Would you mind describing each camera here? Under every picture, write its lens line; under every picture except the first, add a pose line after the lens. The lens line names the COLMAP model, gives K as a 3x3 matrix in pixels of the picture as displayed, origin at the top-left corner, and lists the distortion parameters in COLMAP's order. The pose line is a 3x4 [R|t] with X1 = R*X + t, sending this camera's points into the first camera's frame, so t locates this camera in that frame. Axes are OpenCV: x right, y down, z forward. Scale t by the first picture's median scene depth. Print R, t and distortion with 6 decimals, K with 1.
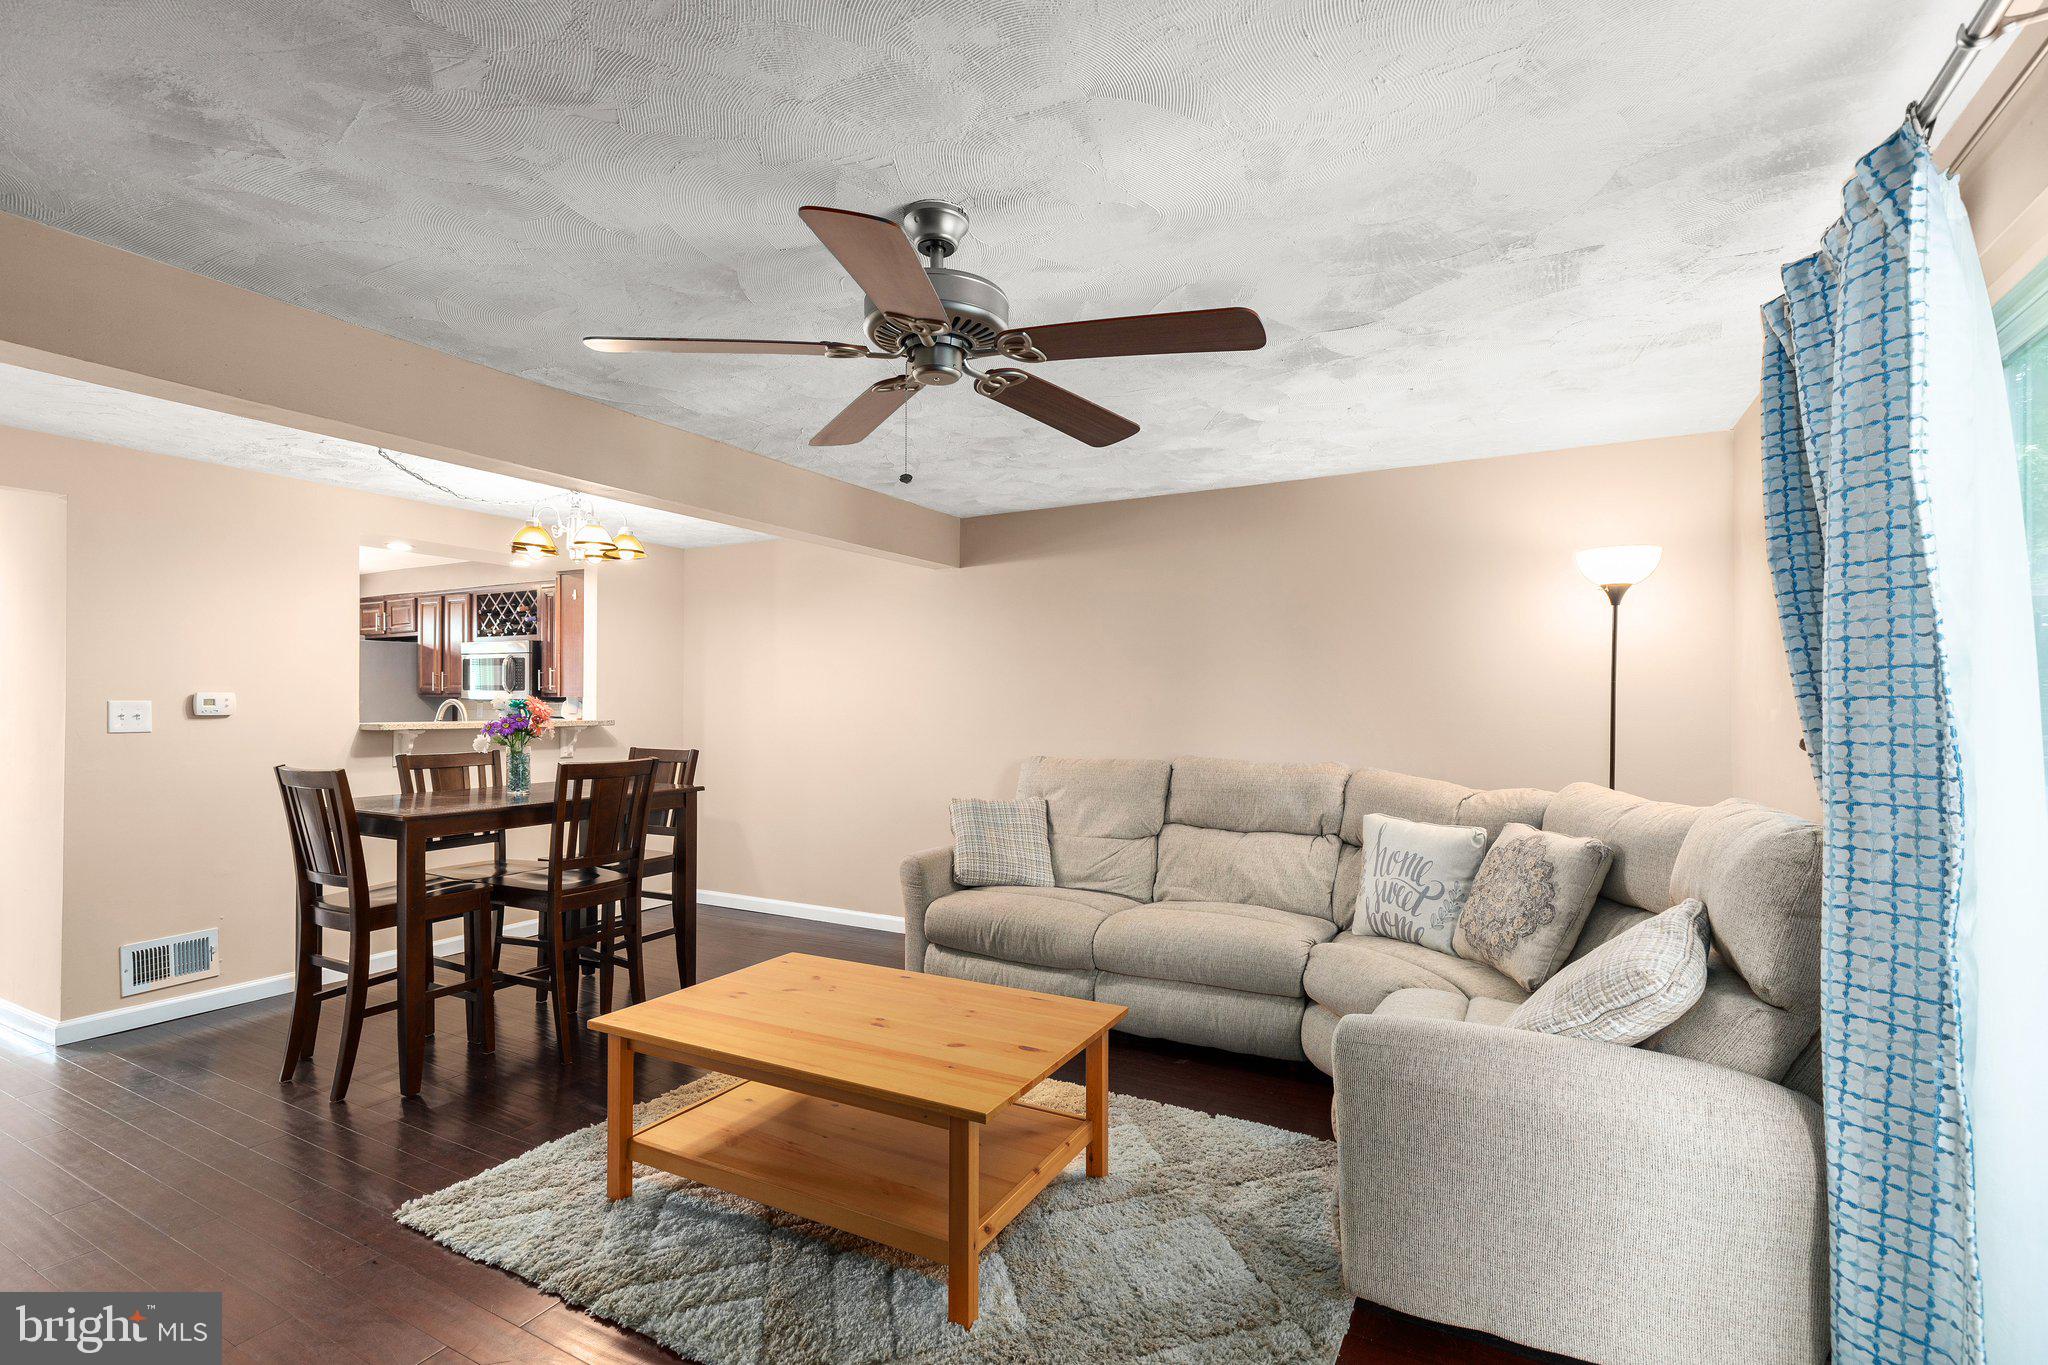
lens RADIAL K [[933.8, 0, 1024.0], [0, 933.8, 726.0], [0, 0, 1]] dist [0.010531, -0.000448]
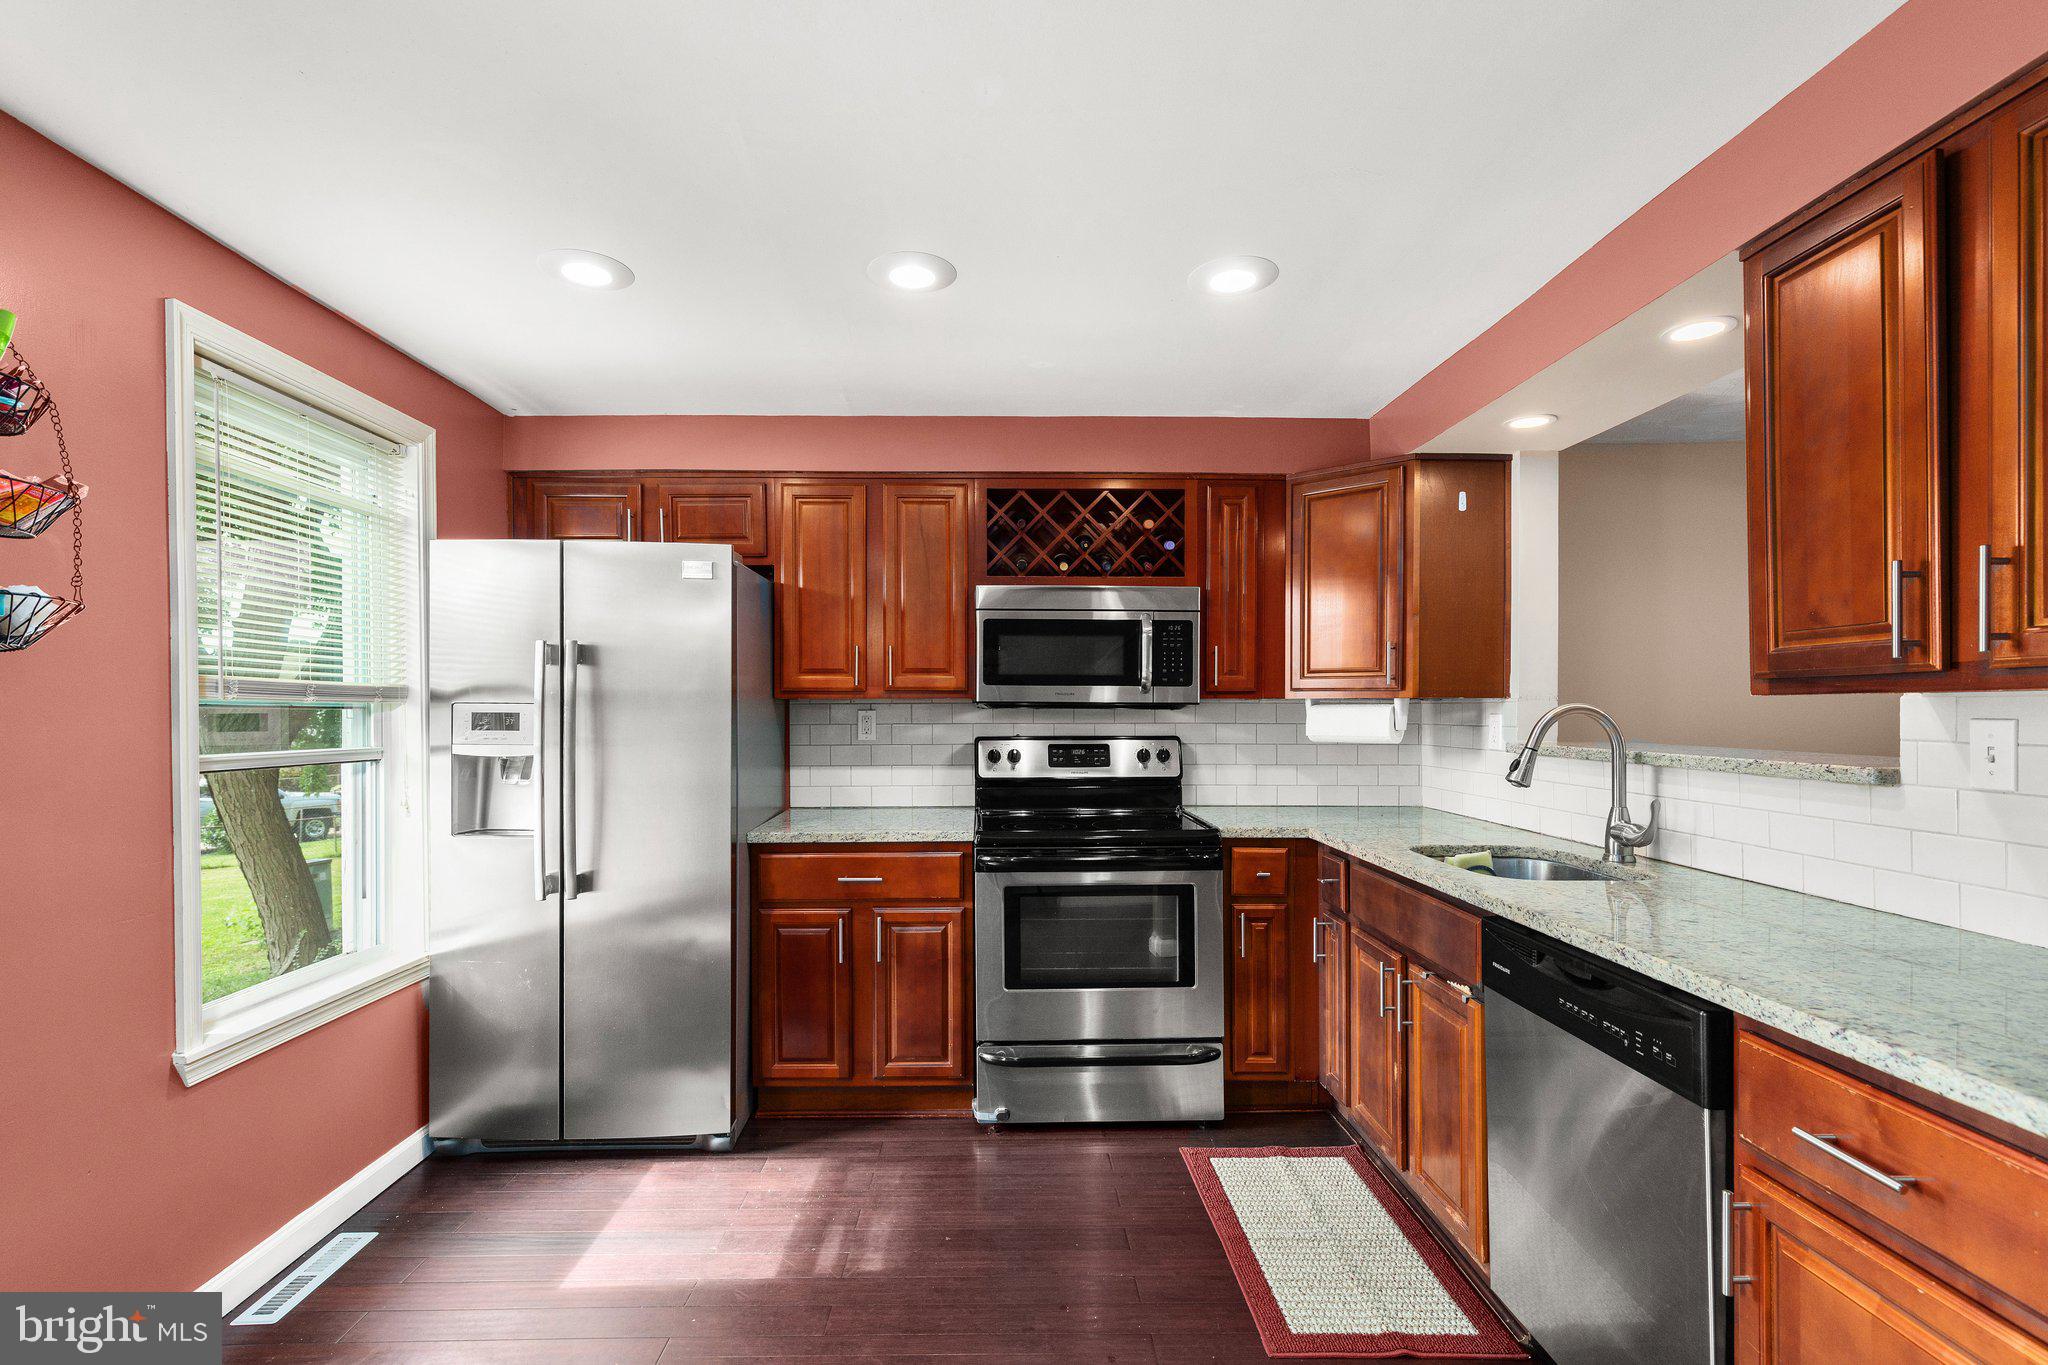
lens RADIAL K [[935.1, 0, 1023.0], [0, 935.1, 704.0], [0, 0, 1]] dist [0.005252, -0.000172]
pose [[0.859921, -0.001860, 0.510424, -1.641478], [0.016260, 0.999586, -0.023751, -0.035237], [-0.510168, 0.028724, 0.859595, 1.176345]]
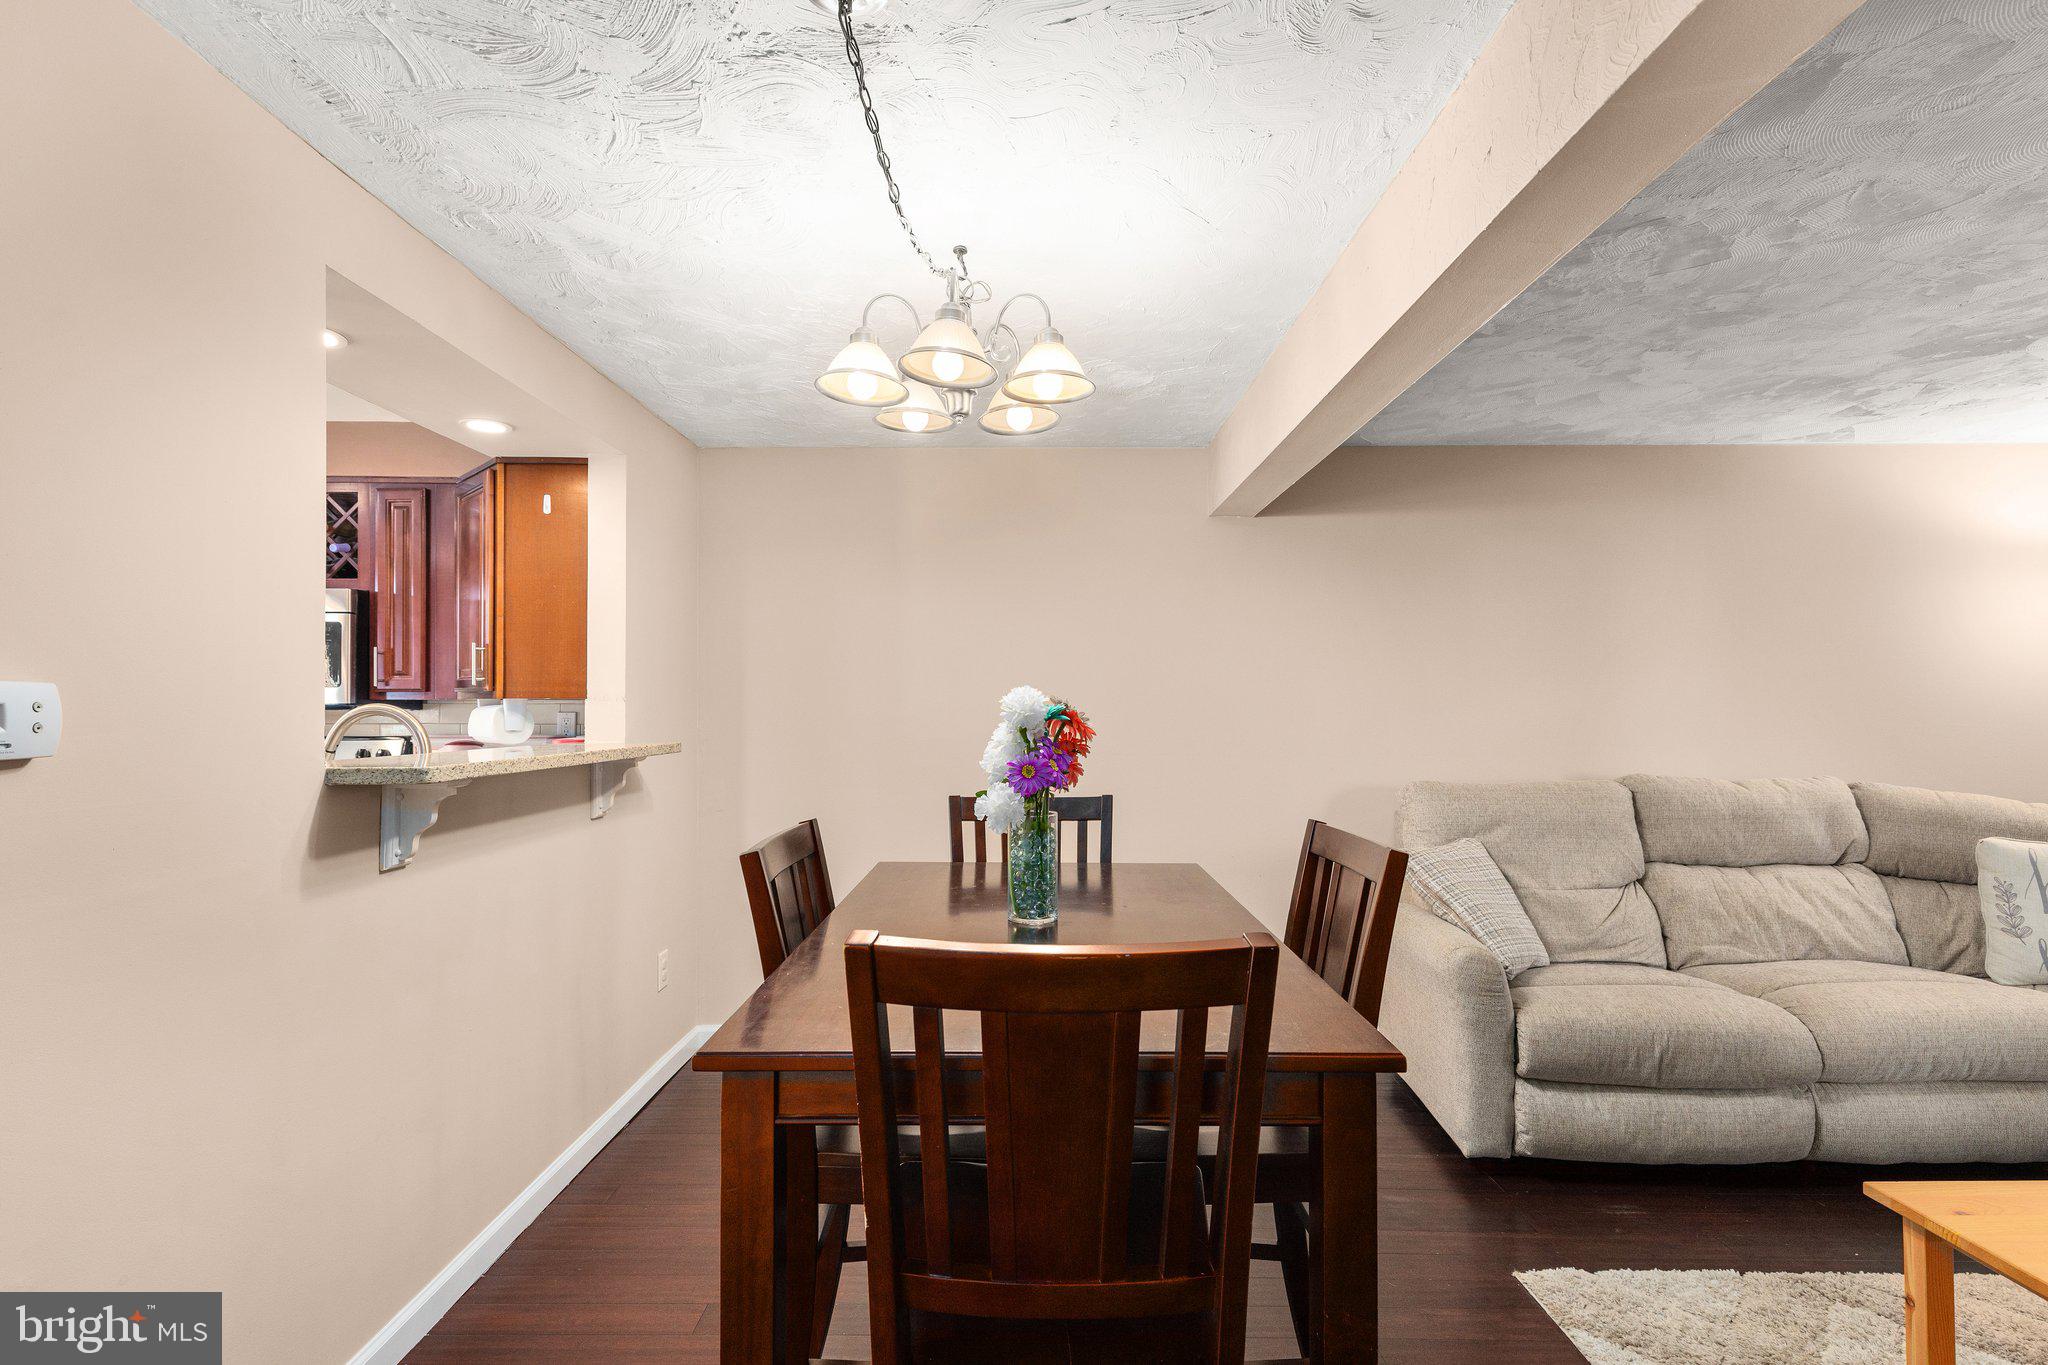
lens RADIAL K [[931.7, 0, 1030.4], [0, 931.7, 709.9], [0, 0, 1]] dist [0.004459, -0.000026]
pose [[0.875457, -0.001796, 0.483292, -0.849390], [0.012972, 0.999720, -0.019781, -0.018802], [-0.483121, 0.023587, 0.875236, 0.705565]]
